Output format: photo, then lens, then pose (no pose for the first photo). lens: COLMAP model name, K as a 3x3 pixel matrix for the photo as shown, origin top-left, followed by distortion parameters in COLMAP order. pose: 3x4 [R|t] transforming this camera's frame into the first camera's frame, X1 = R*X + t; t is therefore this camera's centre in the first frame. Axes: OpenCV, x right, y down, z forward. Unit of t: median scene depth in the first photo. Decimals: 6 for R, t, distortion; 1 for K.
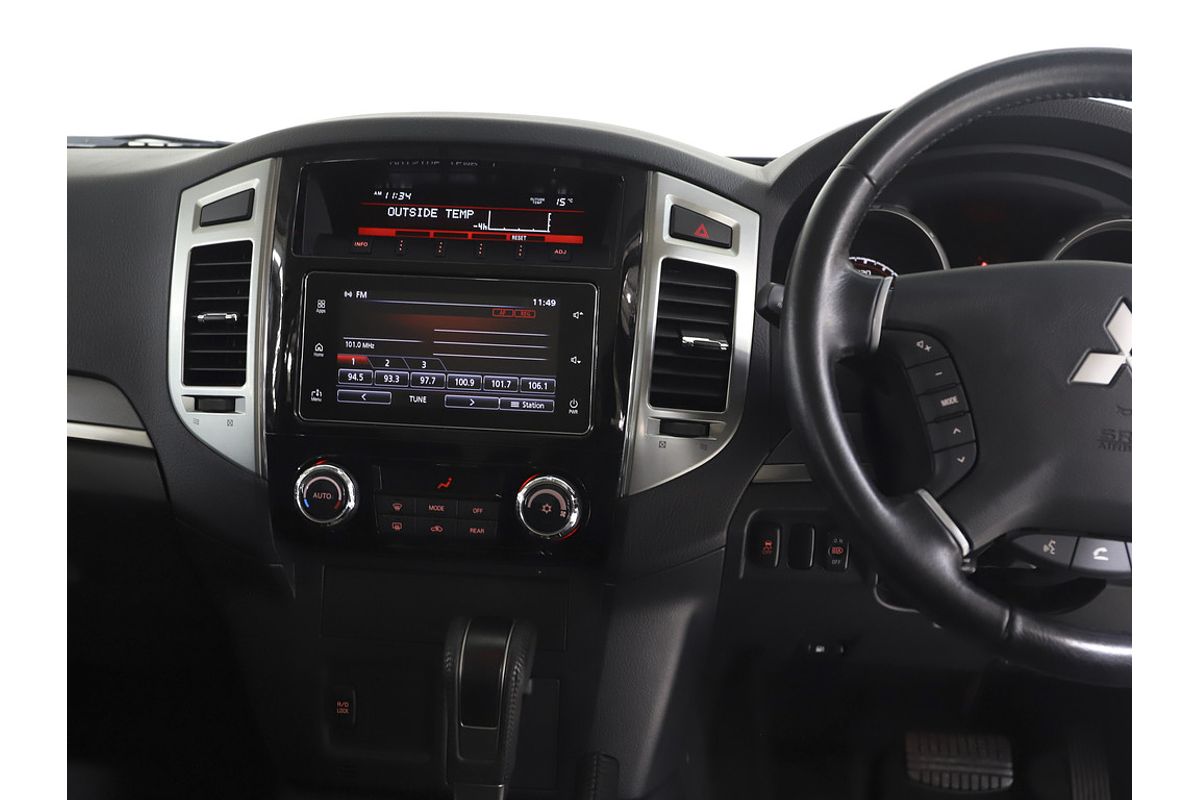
lens RADIAL K [[1268.5, 0, 603.1], [0, 1268.5, 399.4], [0, 0, 1]] dist [-0.025130, 0.000000]
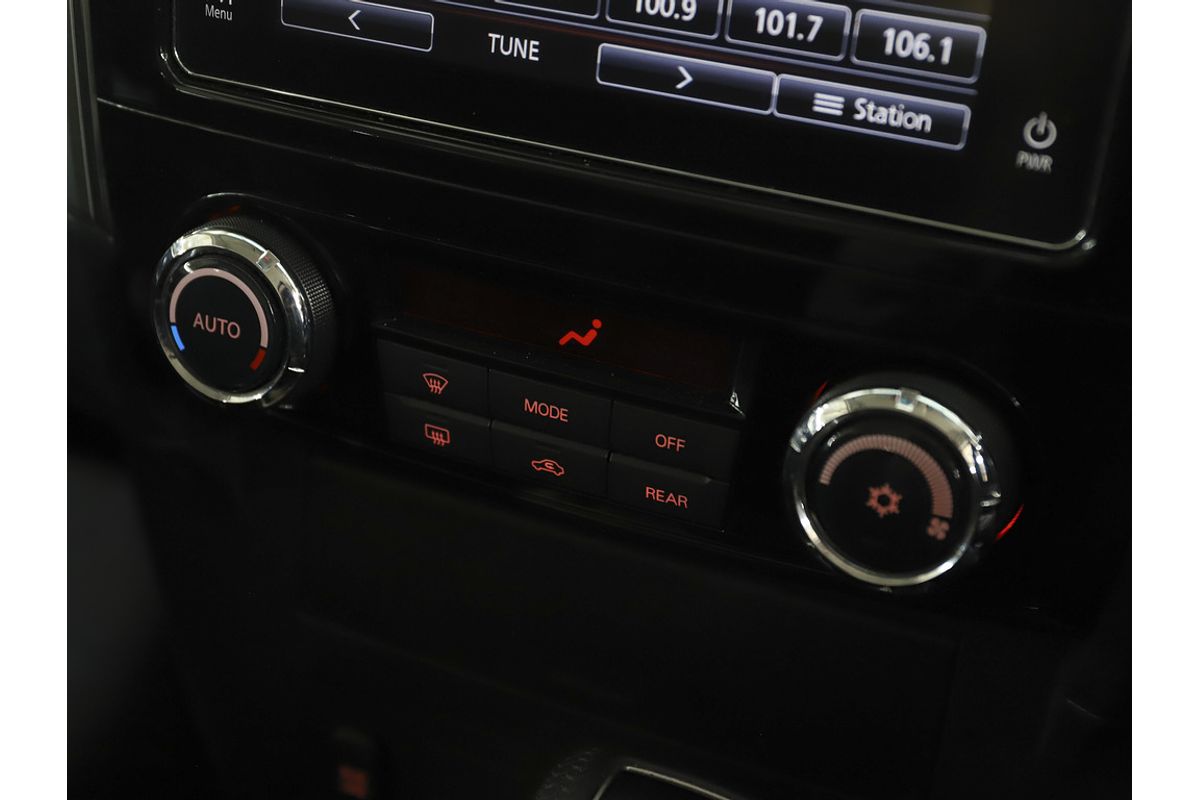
lens RADIAL K [[1679.2, 0, 597.3], [0, 1679.2, 397.7], [0, 0, 1]] dist [0.002311, 0.000000]
pose [[0.936666, 0.168826, -0.306847, 0.007465], [-0.041835, 0.923805, 0.380570, -0.075269], [0.347717, -0.343630, 0.872360, 0.636423]]
